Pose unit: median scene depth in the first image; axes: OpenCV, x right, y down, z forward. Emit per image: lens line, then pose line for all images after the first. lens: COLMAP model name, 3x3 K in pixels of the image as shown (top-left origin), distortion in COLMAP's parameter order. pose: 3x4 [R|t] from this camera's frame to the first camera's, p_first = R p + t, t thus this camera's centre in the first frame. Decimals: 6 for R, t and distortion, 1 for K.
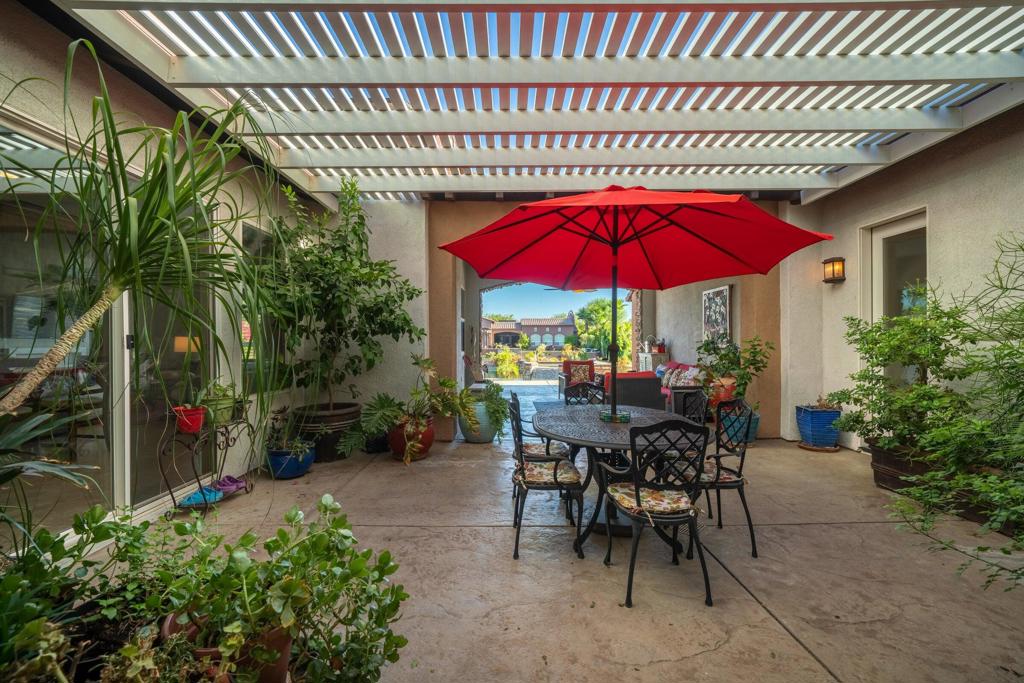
lens RADIAL K [[416.7, 0, 514.2], [0, 416.7, 342.8], [0, 0, 1]] dist [0.001407, 0.000056]
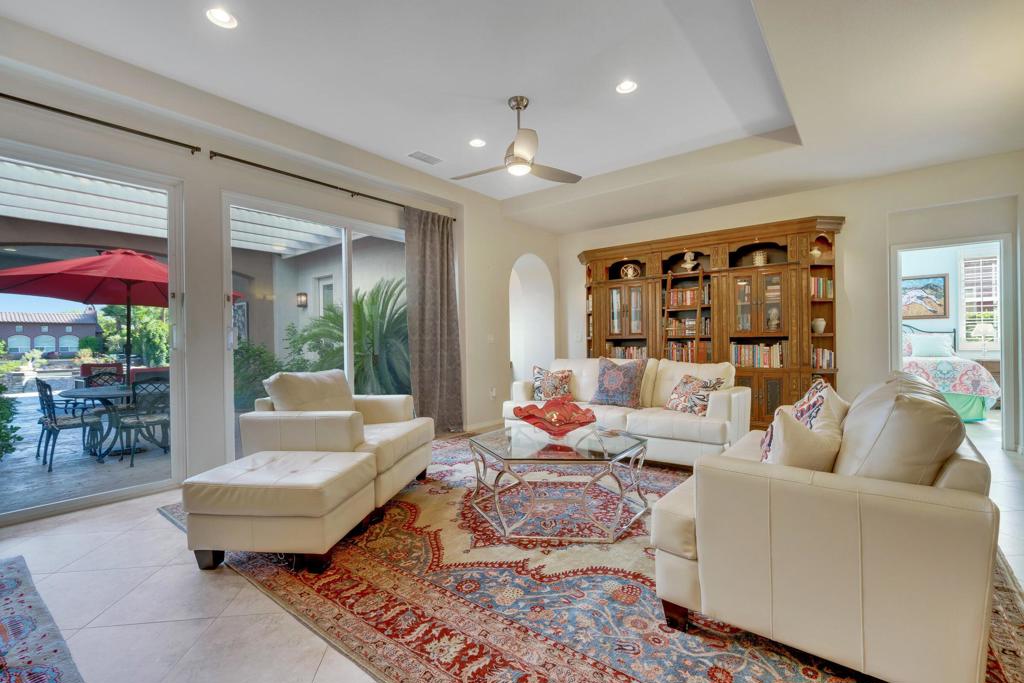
lens RADIAL K [[449.1, 0, 510.0], [0, 449.1, 342.0], [0, 0, 1]] dist [-0.000620, 0.000391]
pose [[0.631655, -0.005988, 0.775227, -0.111868], [0.012478, 0.999919, -0.002444, 0.011994], [-0.775149, 0.011217, 0.631679, -0.785705]]
